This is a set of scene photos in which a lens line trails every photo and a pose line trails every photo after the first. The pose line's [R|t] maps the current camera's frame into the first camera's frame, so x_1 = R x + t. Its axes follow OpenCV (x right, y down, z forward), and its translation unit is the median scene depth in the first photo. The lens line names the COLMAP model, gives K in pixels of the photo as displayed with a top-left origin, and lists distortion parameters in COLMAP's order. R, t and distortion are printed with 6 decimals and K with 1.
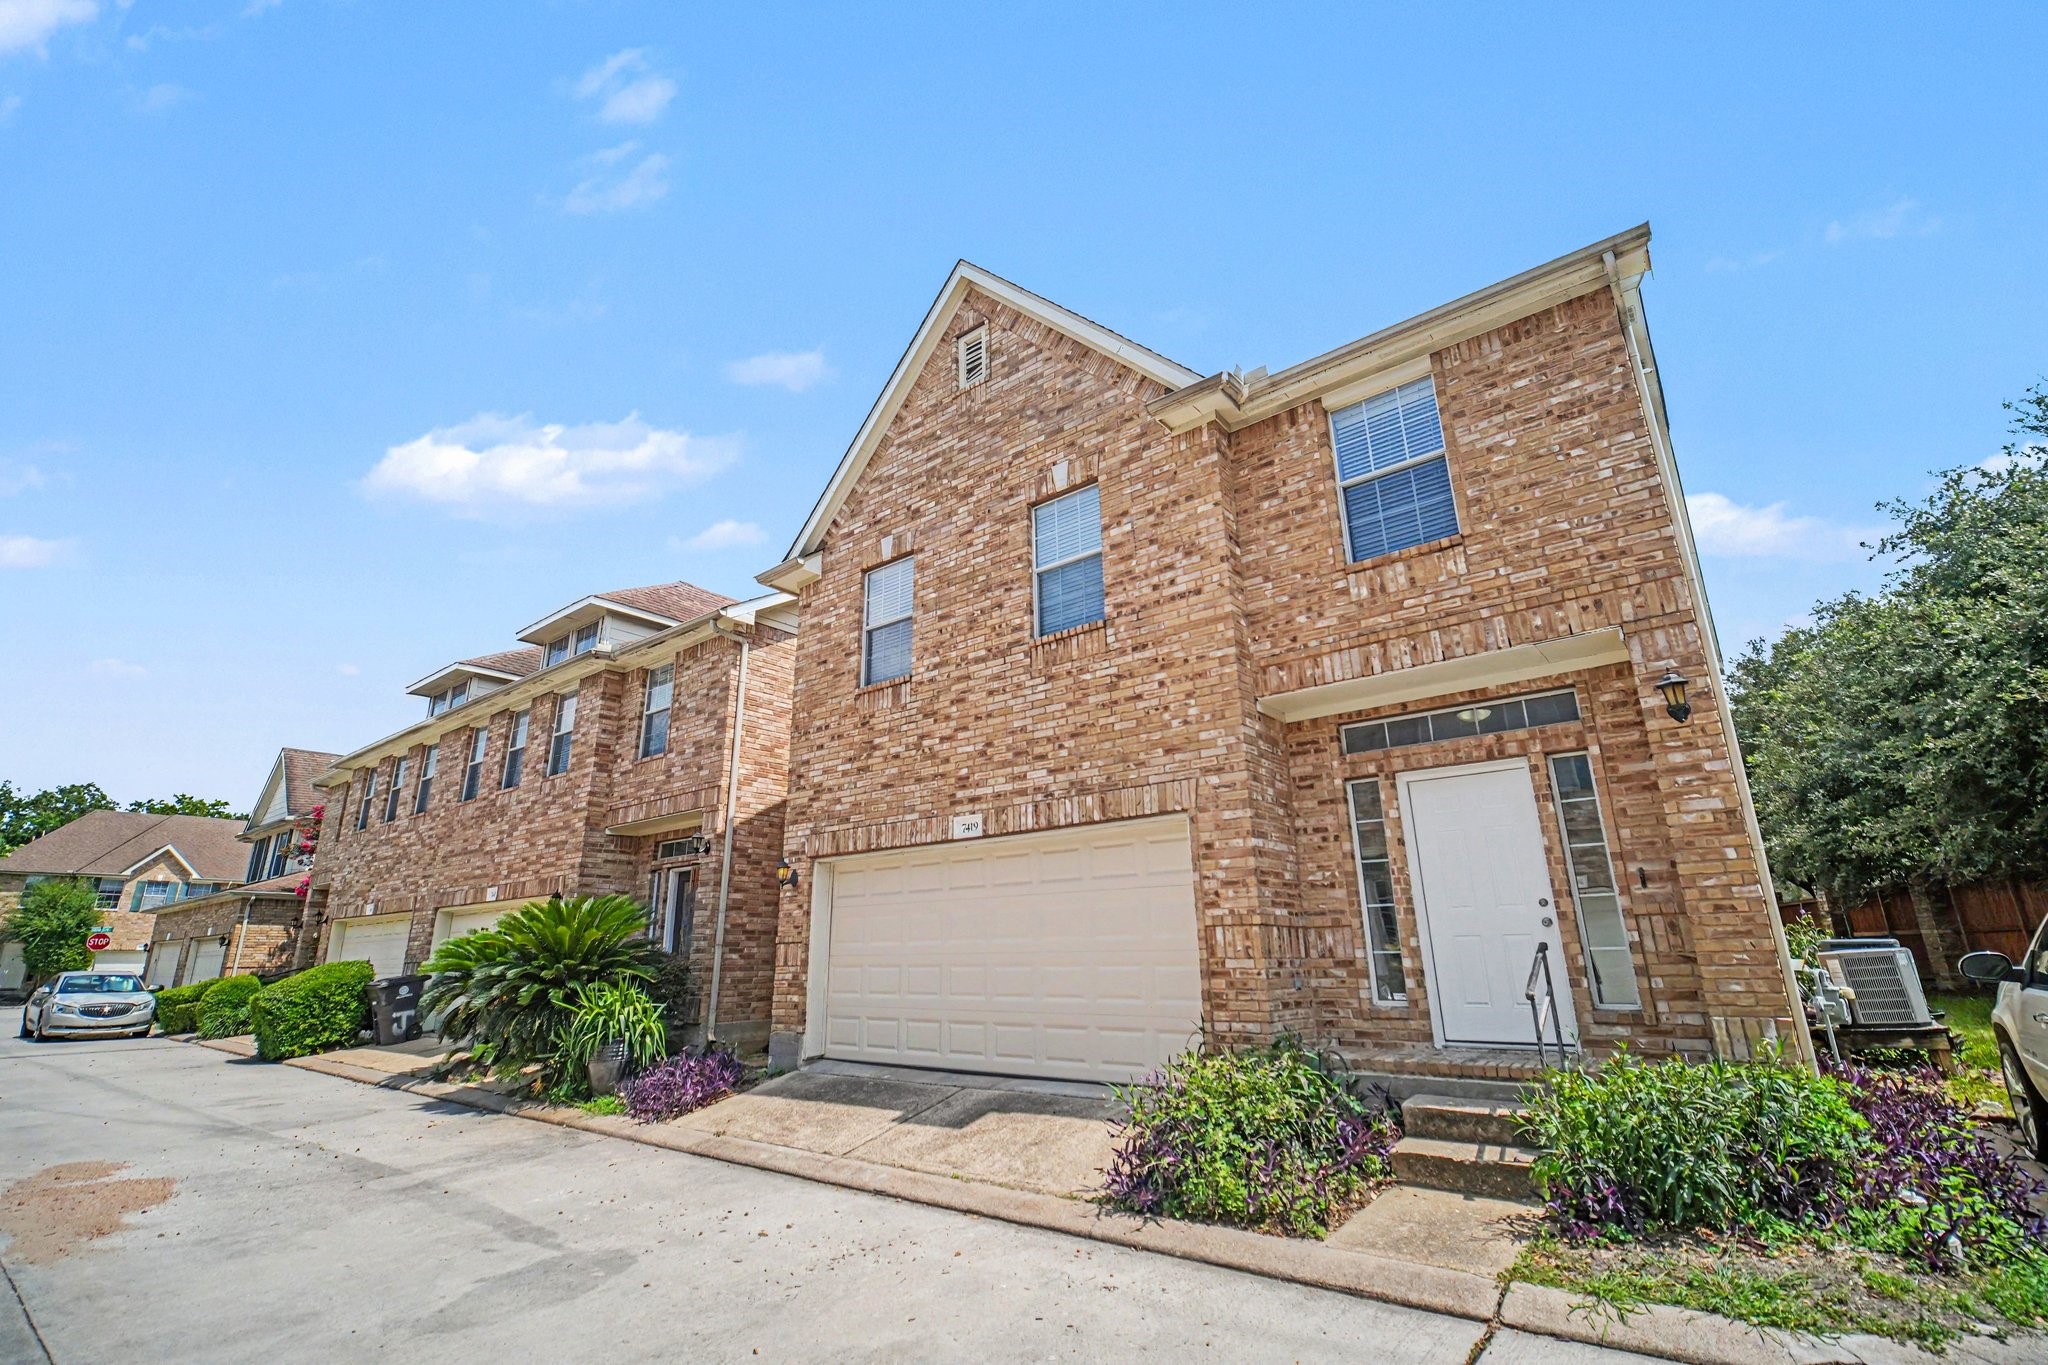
lens RADIAL K [[908.4, 0, 1014.3], [0, 908.4, 679.2], [0, 0, 1]] dist [-0.000112, -0.001253]
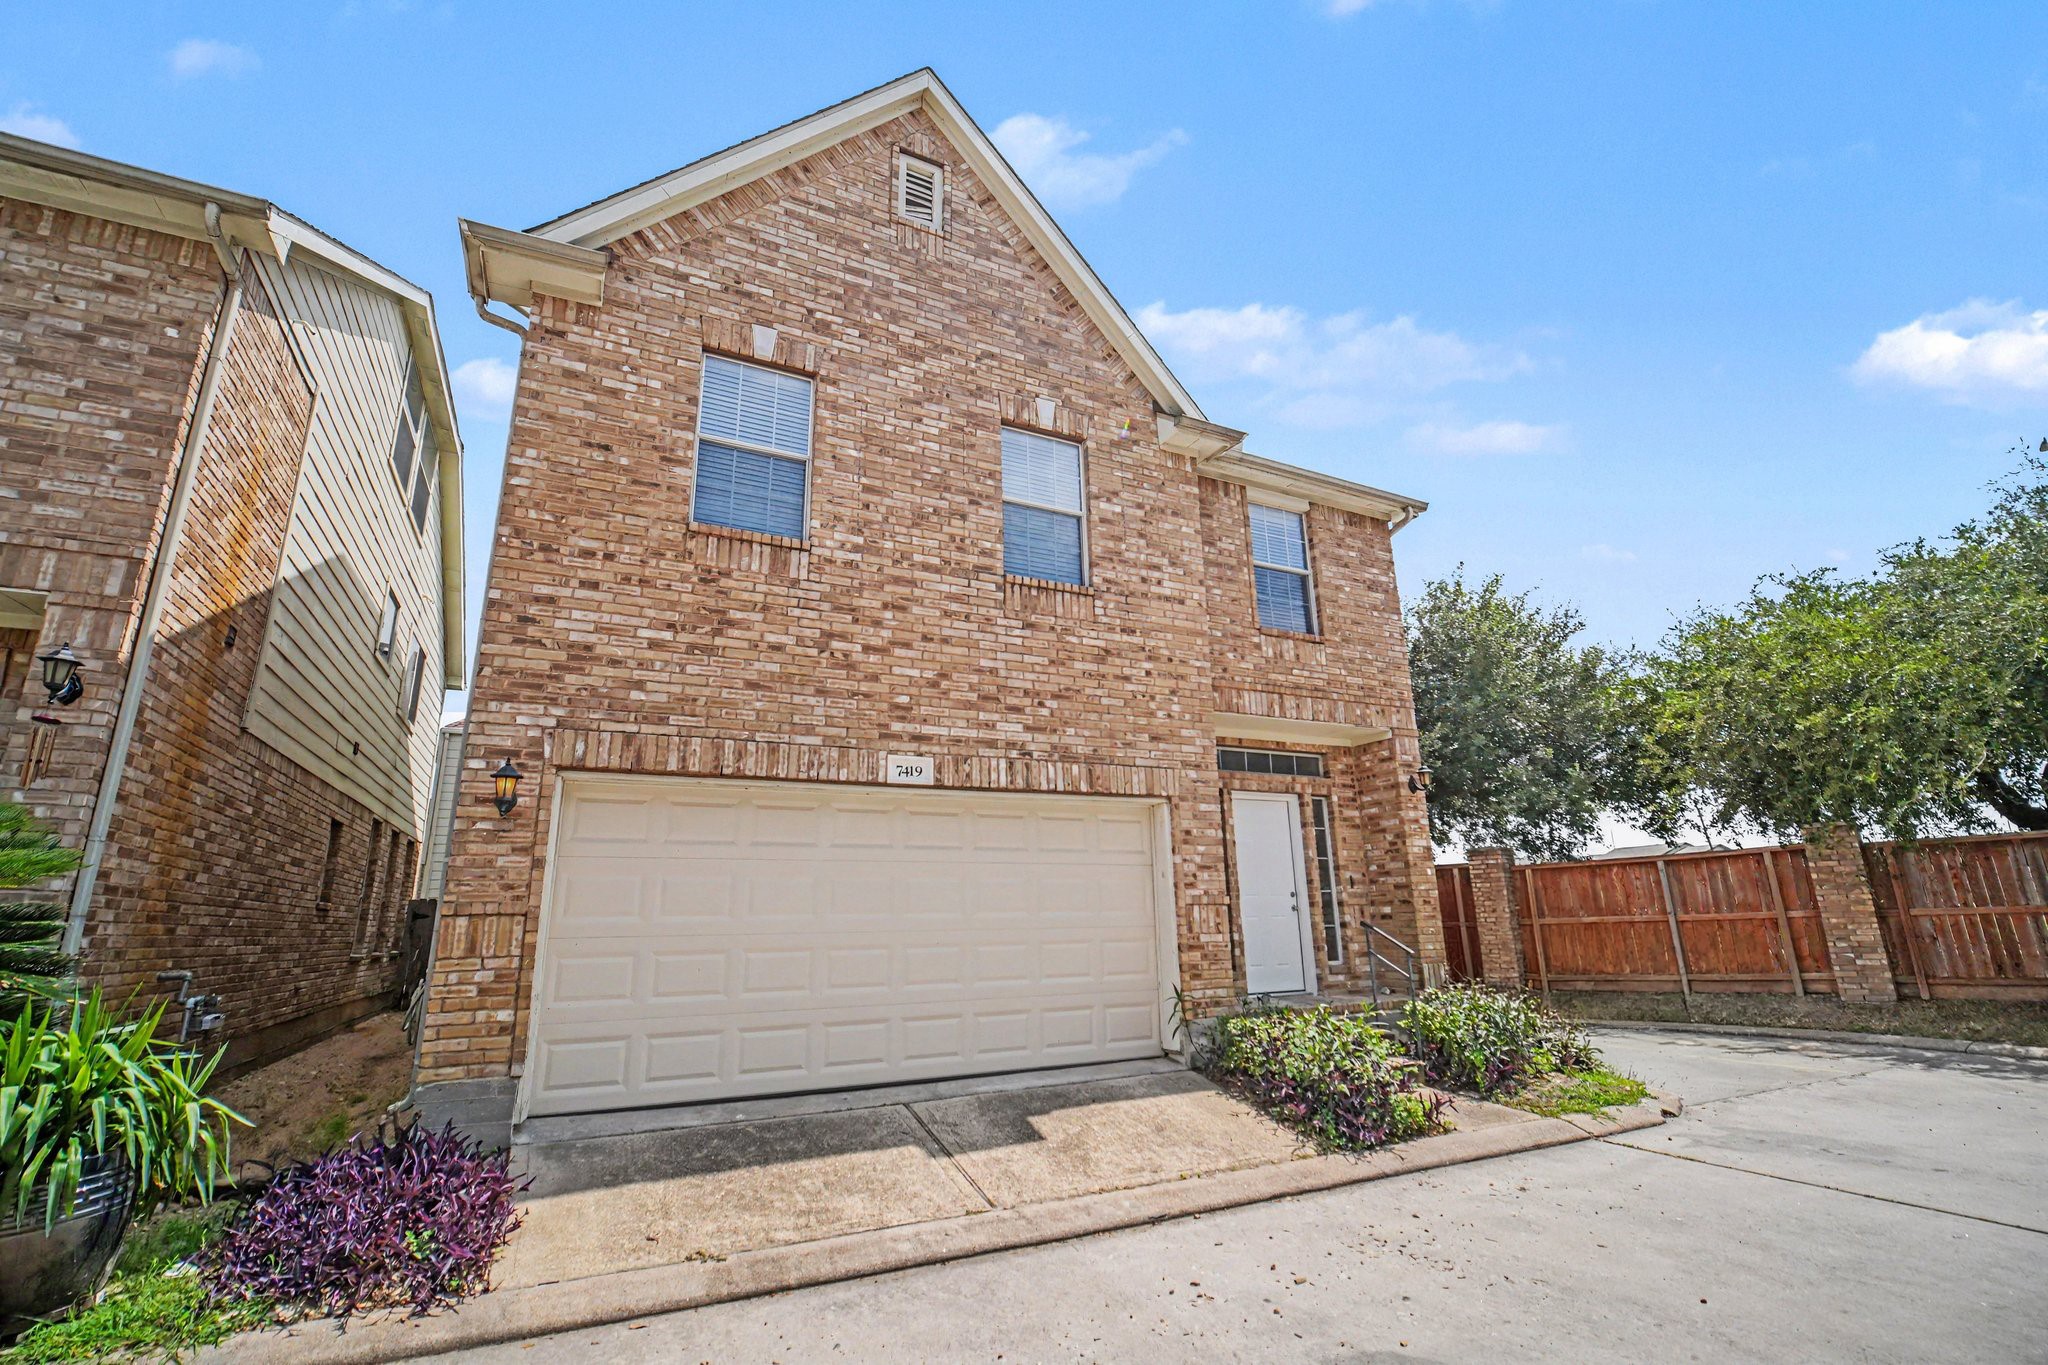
lens RADIAL K [[908.4, 0, 1020.6], [0, 908.4, 683.1], [0, 0, 1]] dist [-0.000112, -0.001253]
pose [[0.414439, 0.239256, 0.878064, -0.728614], [-0.254267, 0.956843, -0.140709, 0.179328], [-0.873836, -0.164948, 0.457388, 0.581234]]
